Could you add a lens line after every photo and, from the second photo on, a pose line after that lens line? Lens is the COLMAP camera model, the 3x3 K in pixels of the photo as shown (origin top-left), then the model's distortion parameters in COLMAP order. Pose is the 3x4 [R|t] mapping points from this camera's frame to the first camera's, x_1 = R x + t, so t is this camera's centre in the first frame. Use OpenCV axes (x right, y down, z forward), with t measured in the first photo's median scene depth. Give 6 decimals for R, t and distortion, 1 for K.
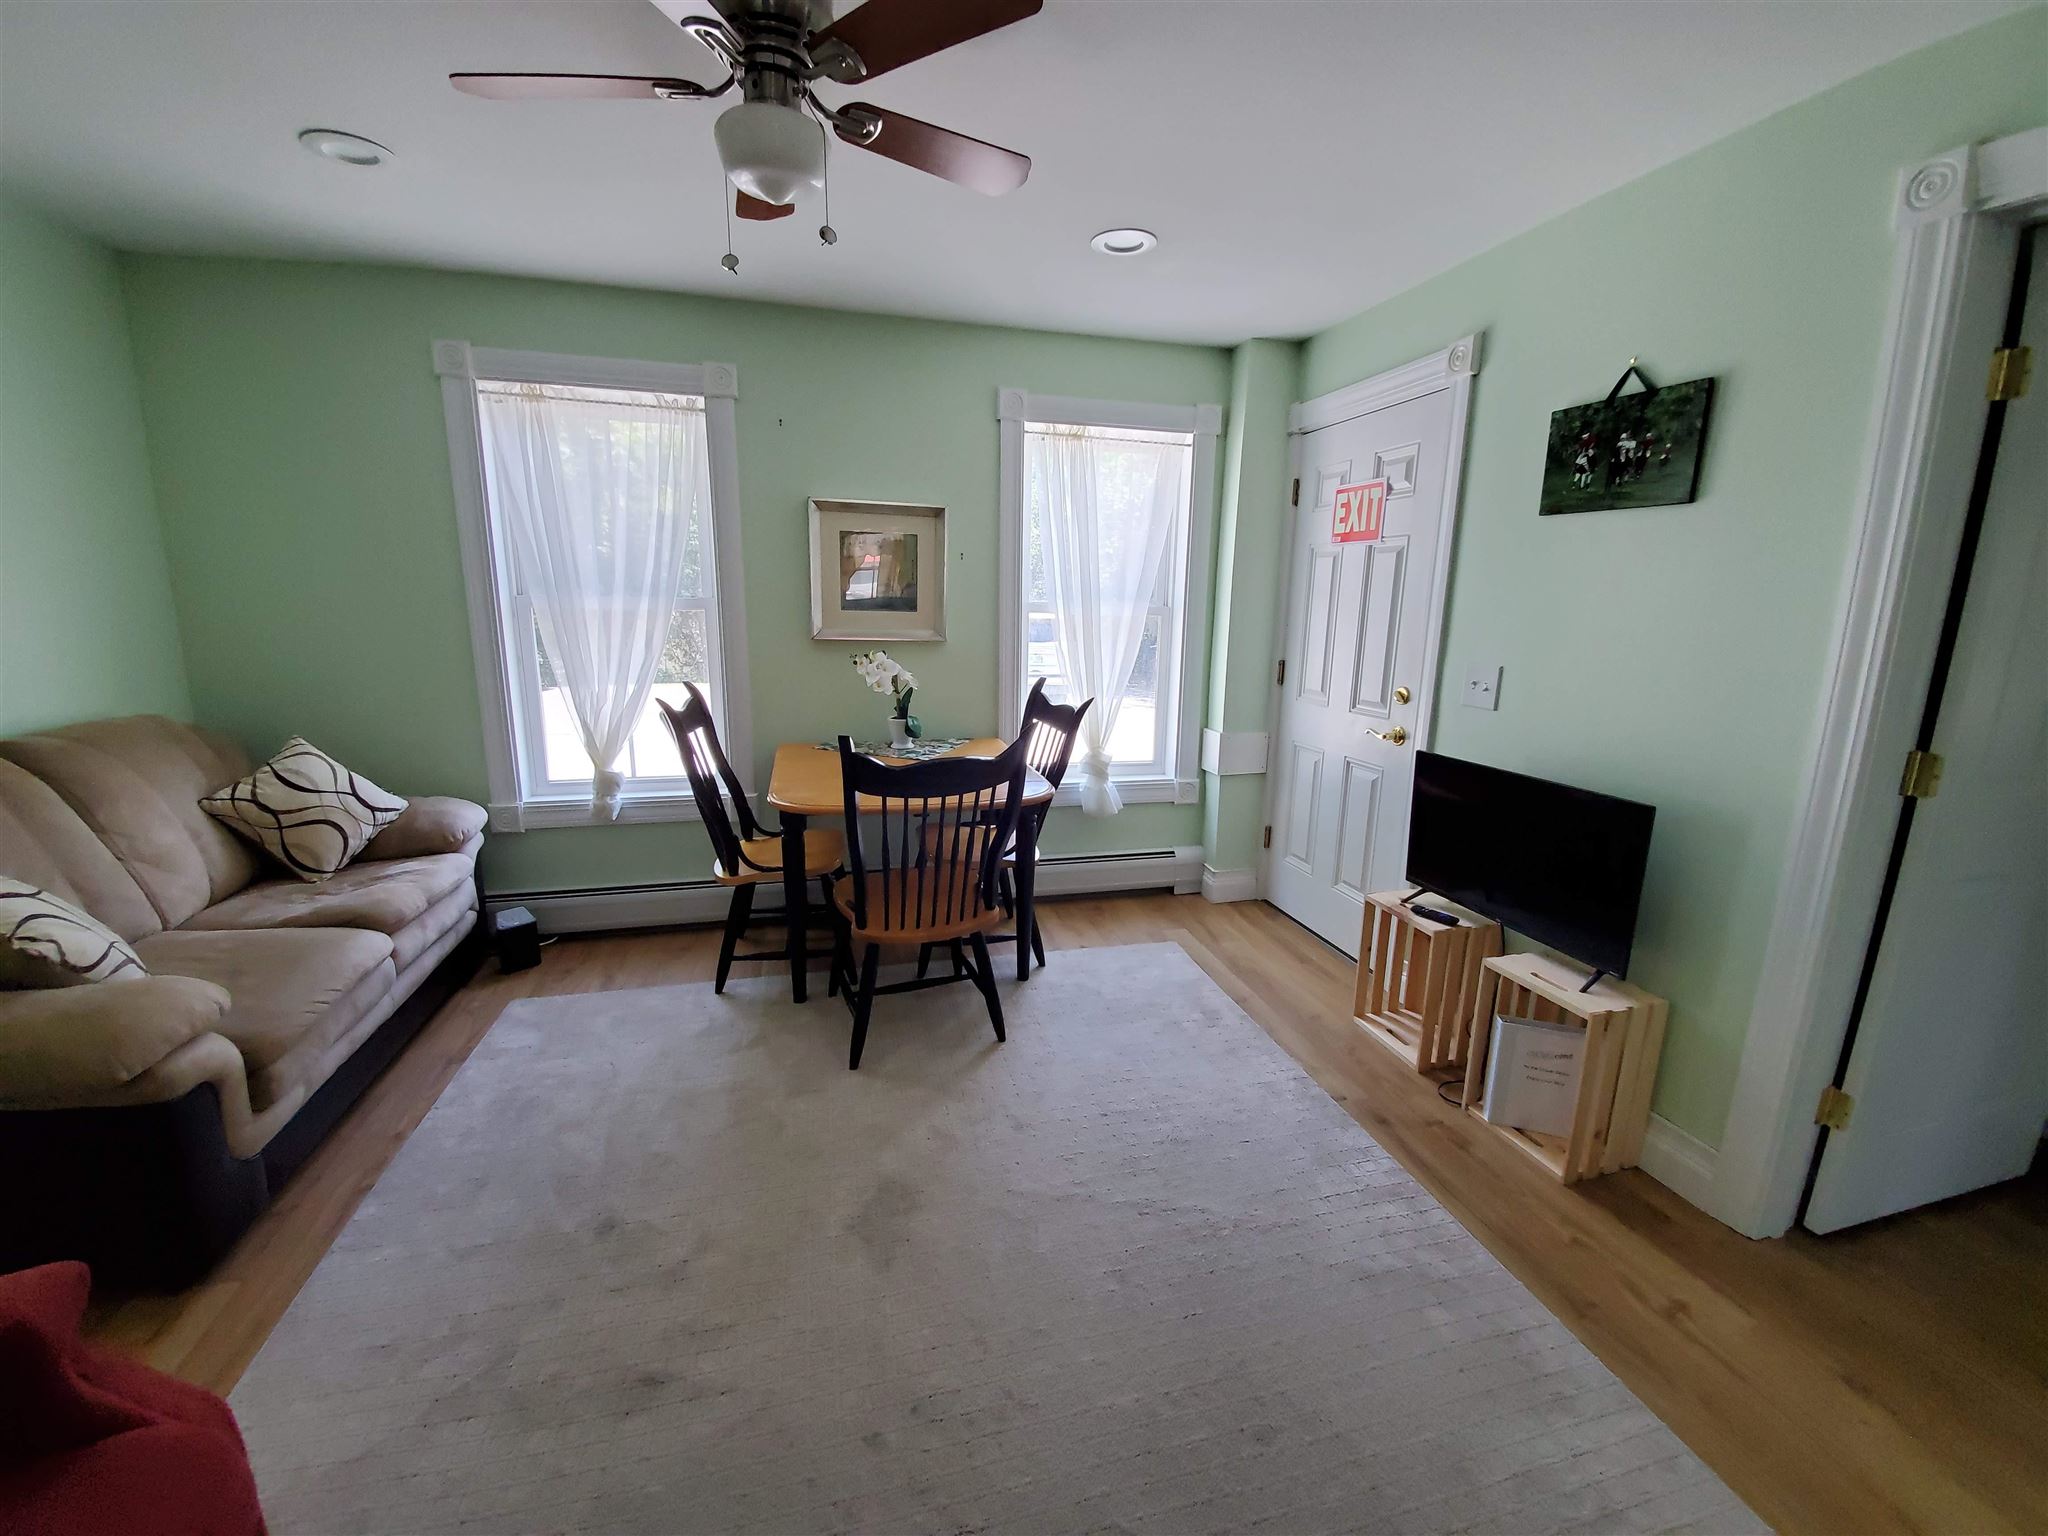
lens RADIAL K [[812.2, 0, 1018.1], [0, 812.2, 782.0], [0, 0, 1]] dist [0.010939, -0.014424]
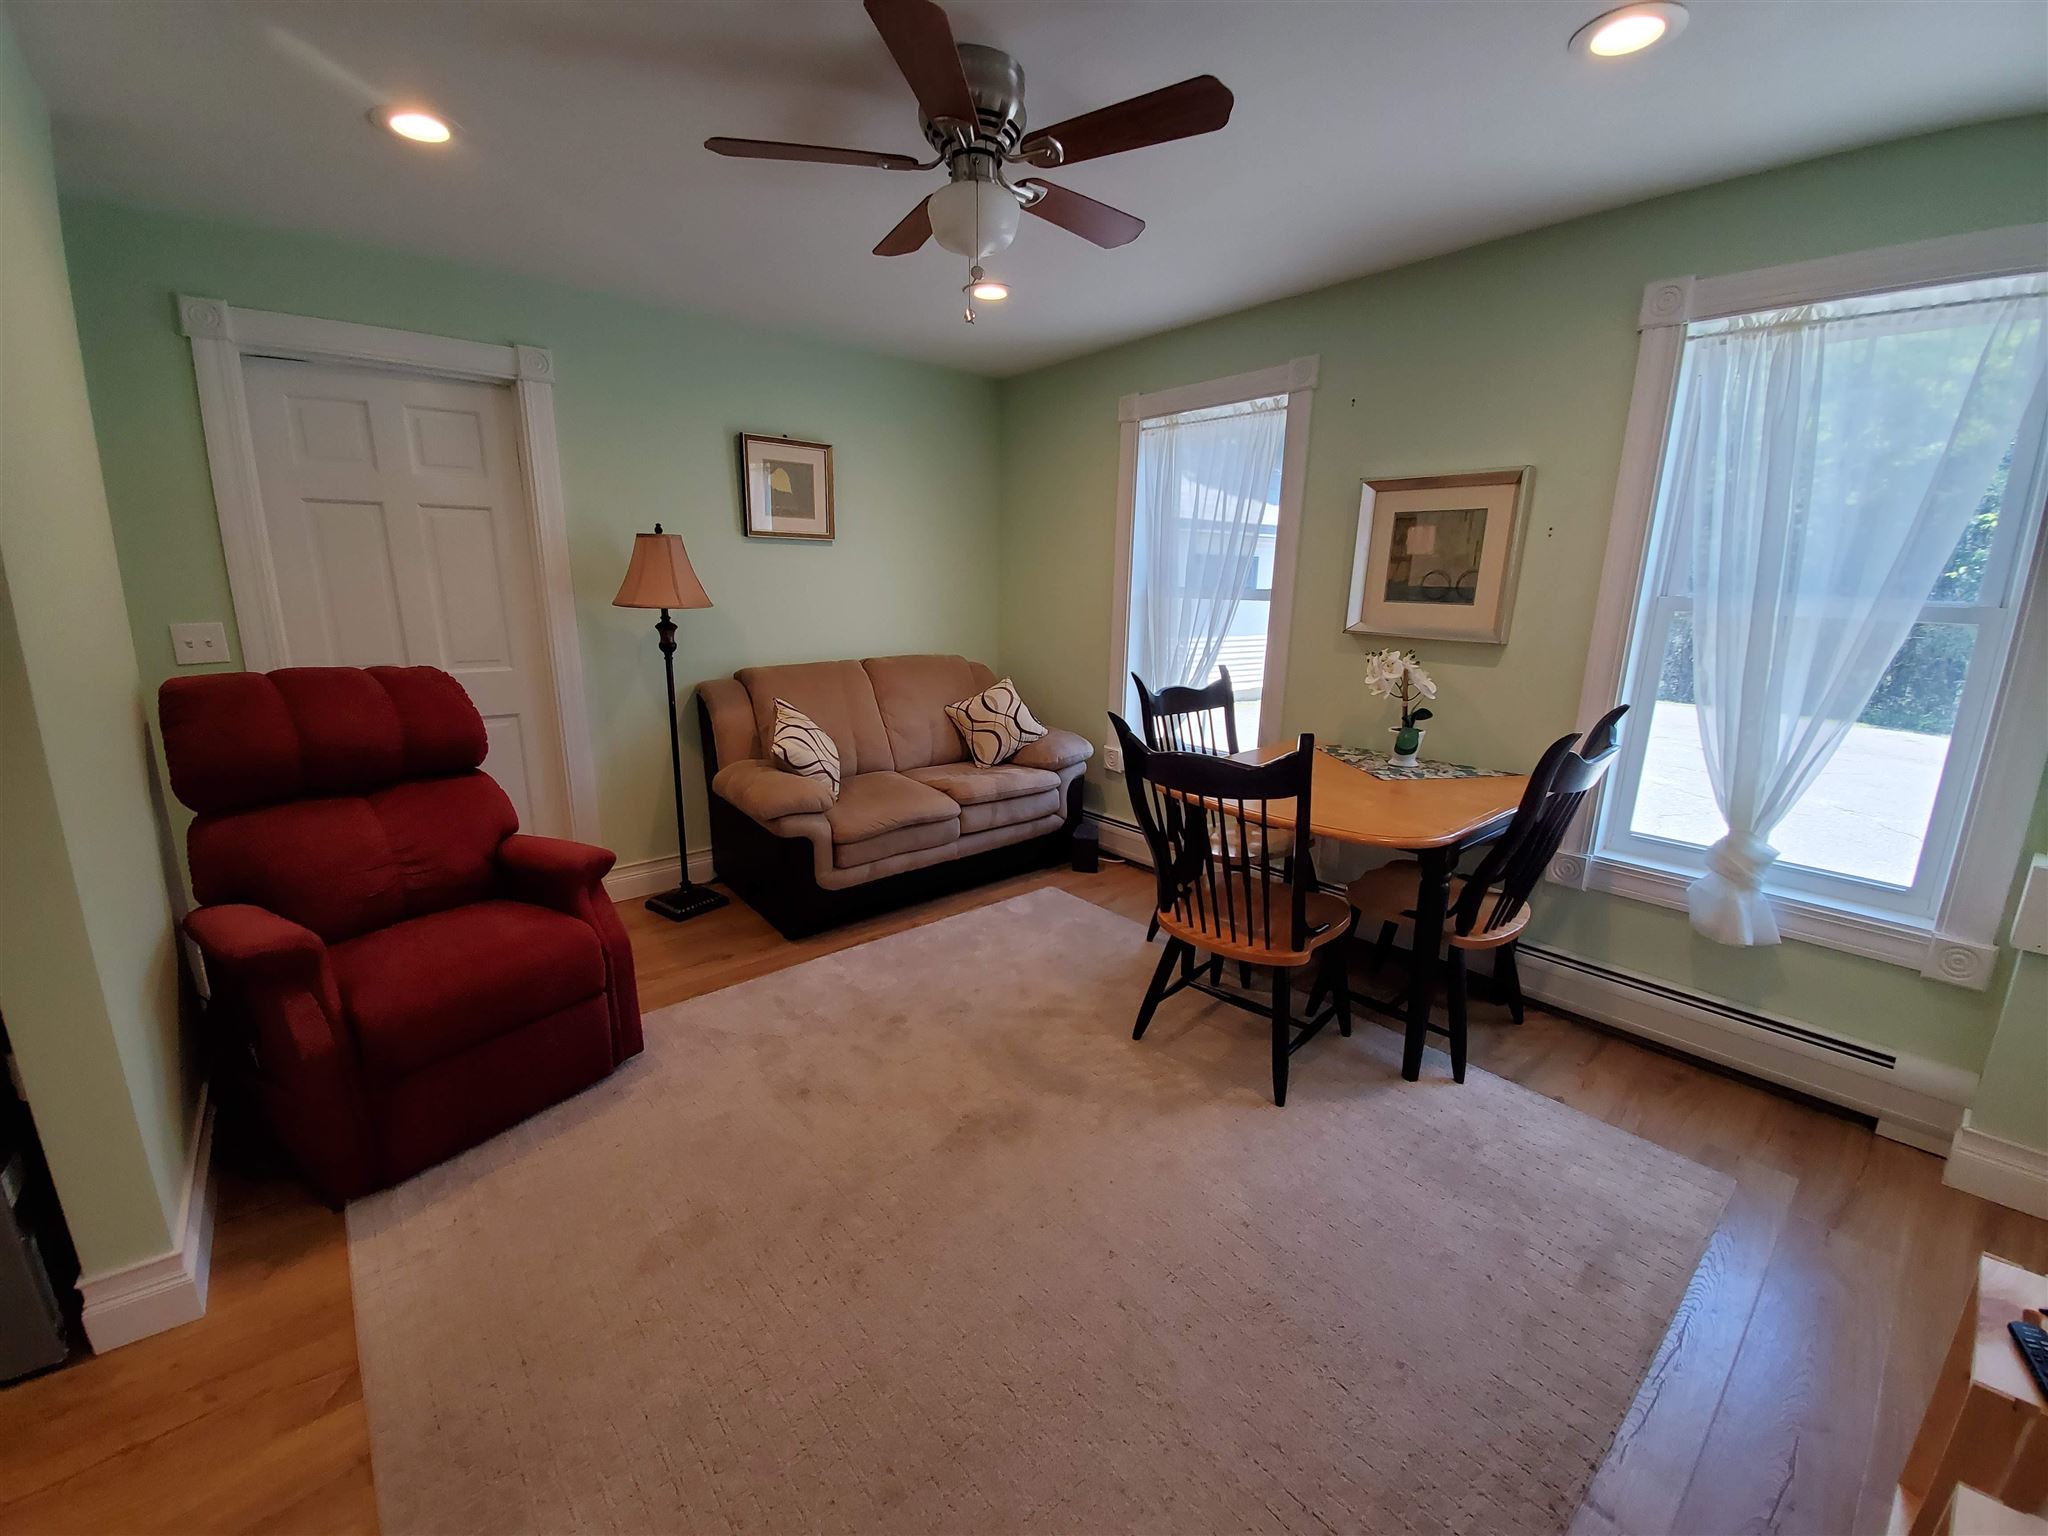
lens RADIAL K [[811.0, 0, 1024.3], [0, 811.0, 774.9], [0, 0, 1]] dist [0.010111, -0.014679]
pose [[0.438905, 0.196142, -0.876864, 0.504753], [-0.201877, 0.972460, 0.116478, -0.058899], [0.875562, 0.125896, 0.466414, 0.306971]]
